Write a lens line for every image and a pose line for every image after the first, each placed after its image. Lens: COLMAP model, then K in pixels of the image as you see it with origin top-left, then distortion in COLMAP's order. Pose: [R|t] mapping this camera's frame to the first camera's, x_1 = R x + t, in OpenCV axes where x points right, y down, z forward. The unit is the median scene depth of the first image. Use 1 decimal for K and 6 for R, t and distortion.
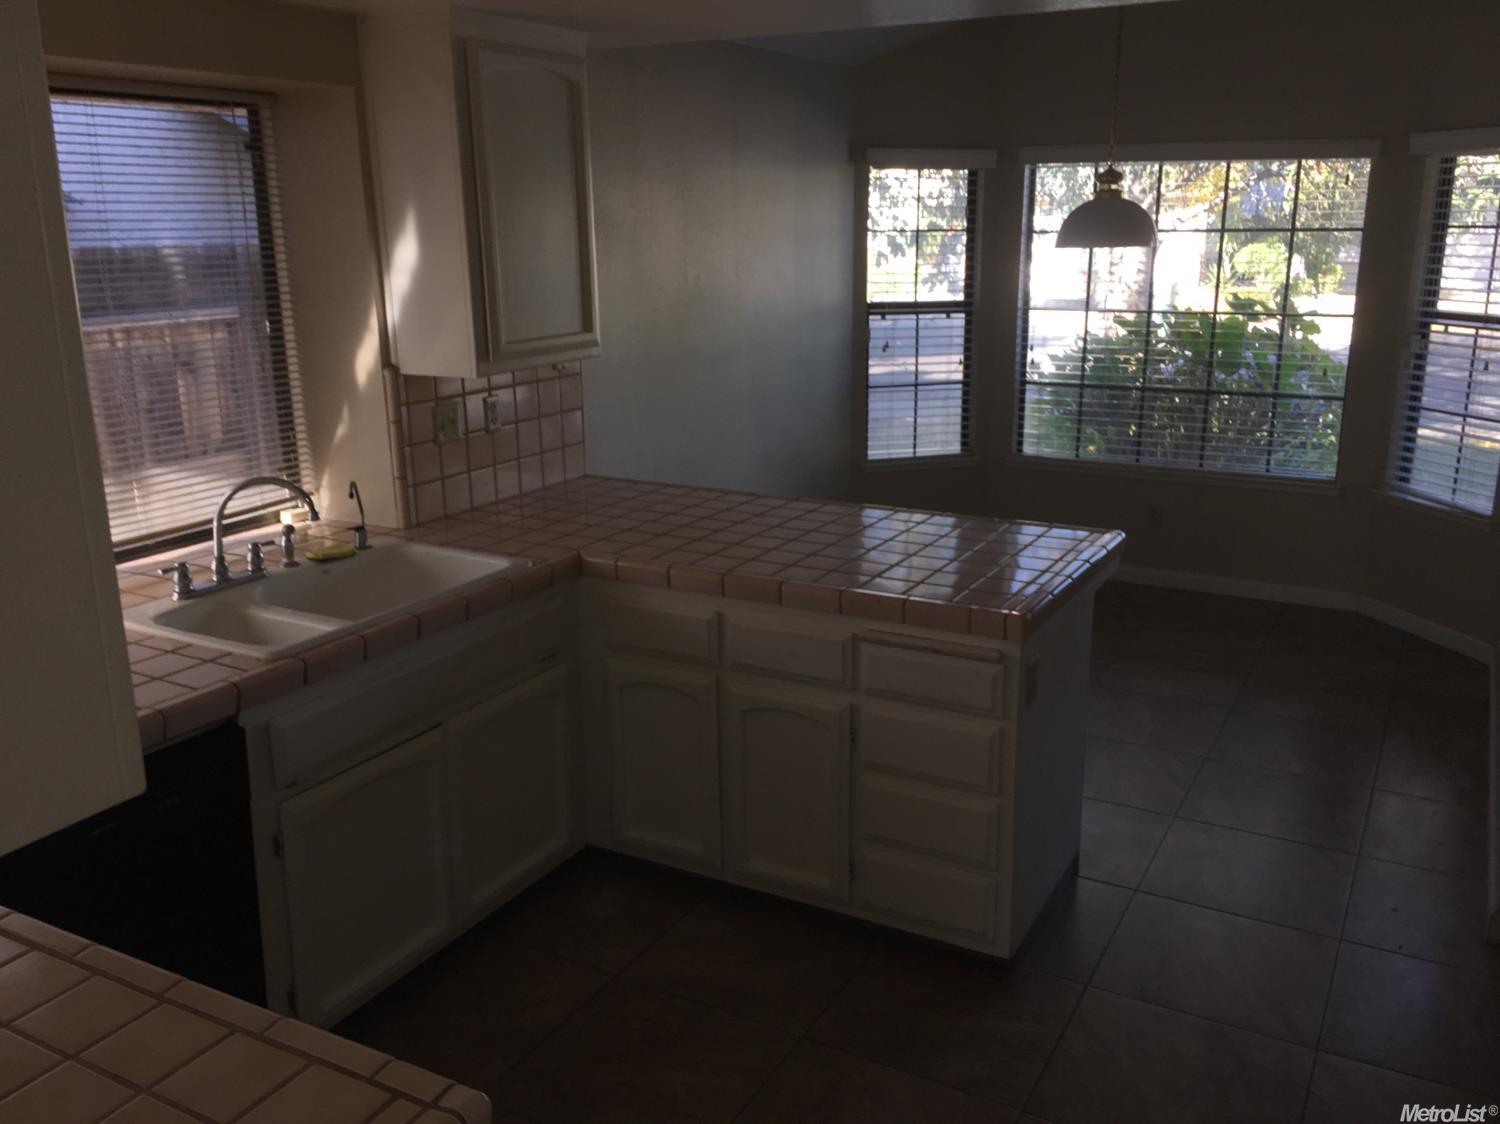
lens RADIAL K [[1285.9, 0, 750.0], [0, 1285.9, 562.0], [0, 0, 1]] dist [0.075163, 0.000352]
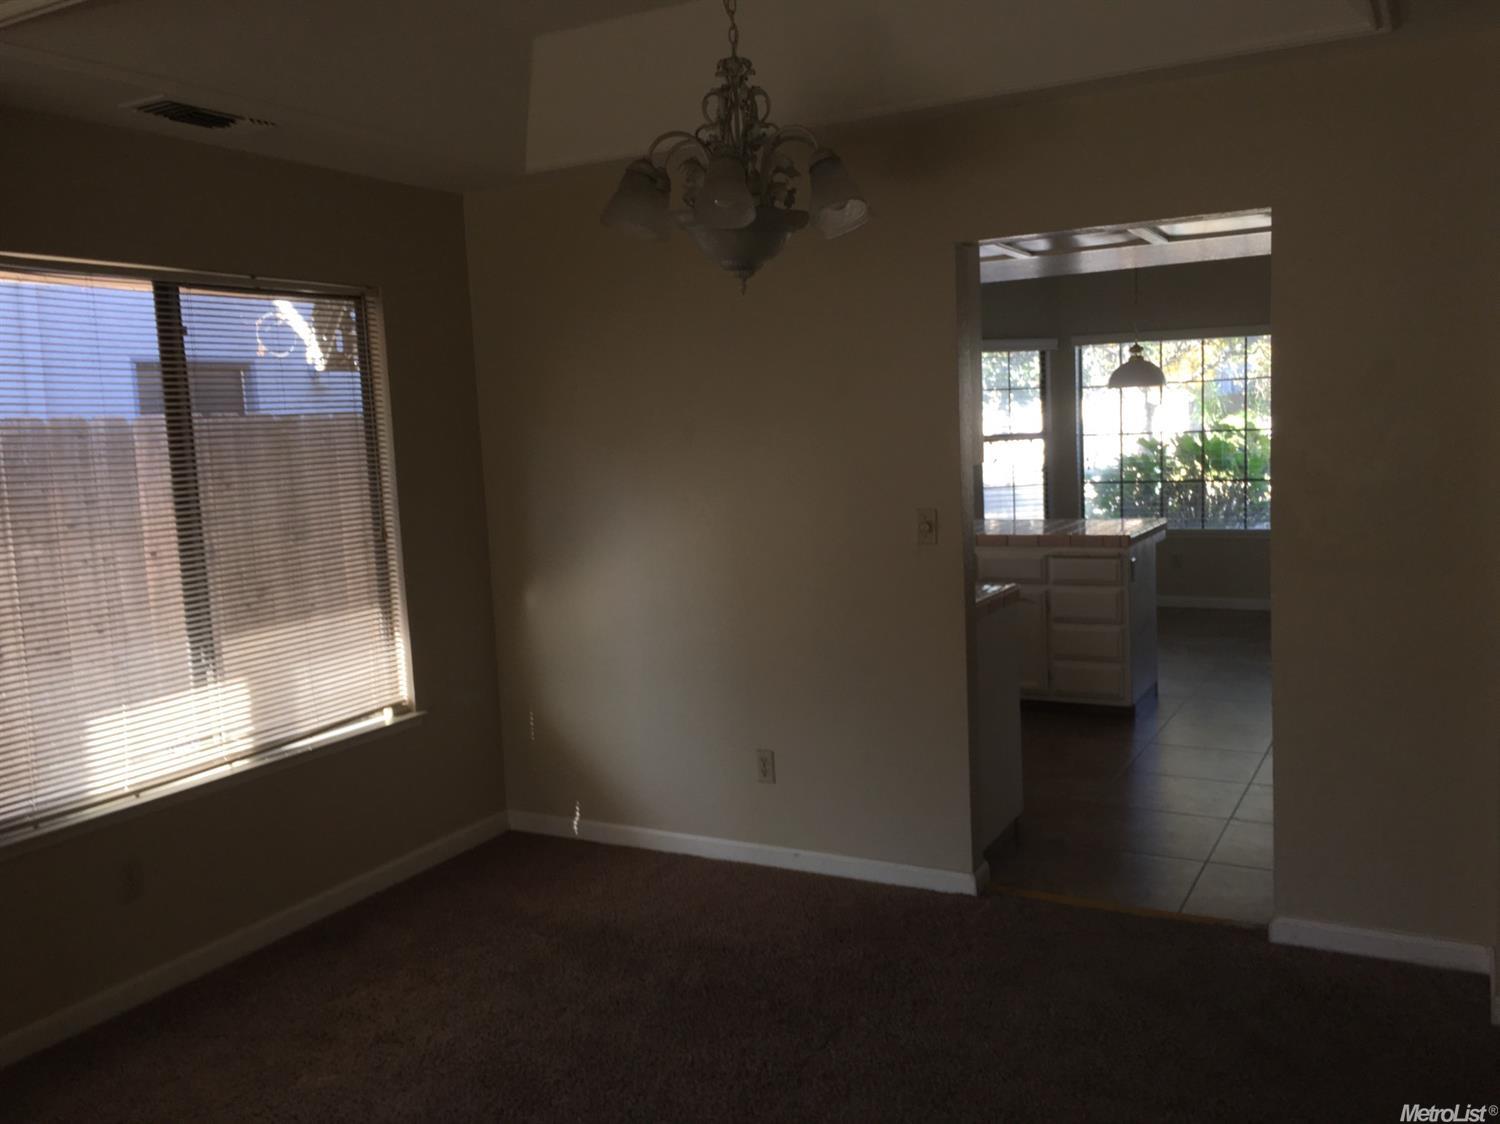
lens RADIAL K [[1285.9, 0, 750.0], [0, 1285.9, 562.0], [0, 0, 1]] dist [0.075163, 0.000352]
pose [[0.999153, -0.041135, -0.000791, -0.194797], [0.040548, 0.987775, -0.150520, 0.177012], [0.006973, 0.150361, 0.988607, -0.530743]]
